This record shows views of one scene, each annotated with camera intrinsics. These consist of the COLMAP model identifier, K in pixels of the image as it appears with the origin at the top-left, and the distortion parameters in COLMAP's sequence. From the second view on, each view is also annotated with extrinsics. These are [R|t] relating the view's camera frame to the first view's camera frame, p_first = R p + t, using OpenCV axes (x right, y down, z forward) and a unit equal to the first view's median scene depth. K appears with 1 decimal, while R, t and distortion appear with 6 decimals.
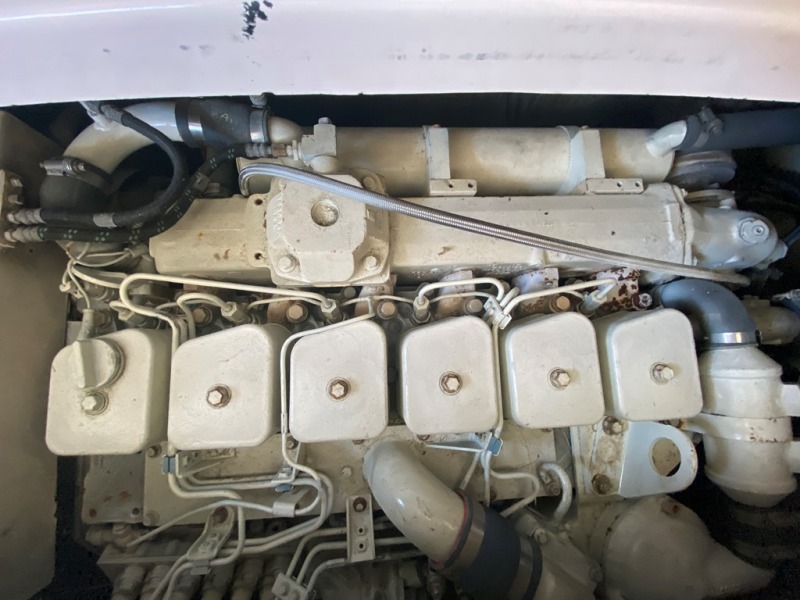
lens RADIAL K [[323.7, 0, 394.7], [0, 323.7, 300.0], [0, 0, 1]] dist [-0.004536, -0.007653]
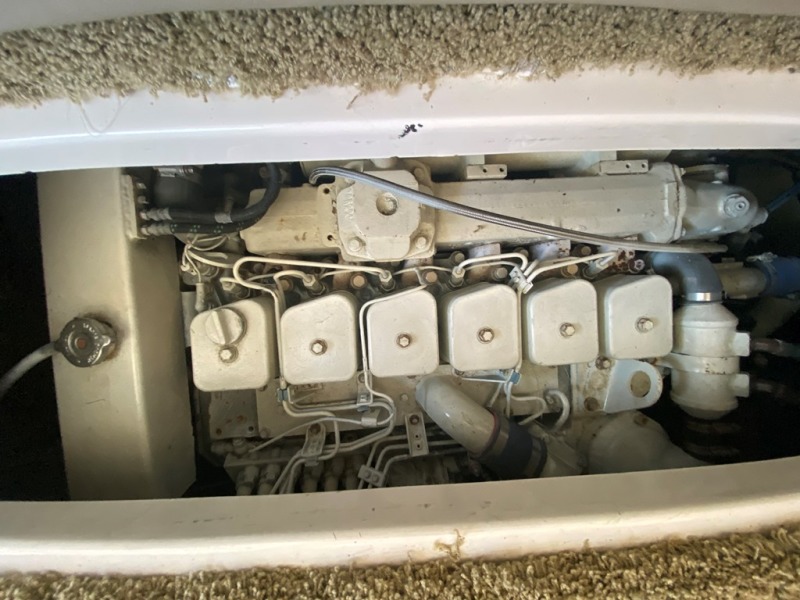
lens RADIAL K [[323.7, 0, 392.0], [0, 323.7, 298.6], [0, 0, 1]] dist [-0.004536, -0.007653]
pose [[0.999853, -0.016826, -0.003210, -0.193817], [0.017127, 0.985016, 0.171613, -0.118920], [0.000275, -0.171642, 0.985159, -0.277335]]
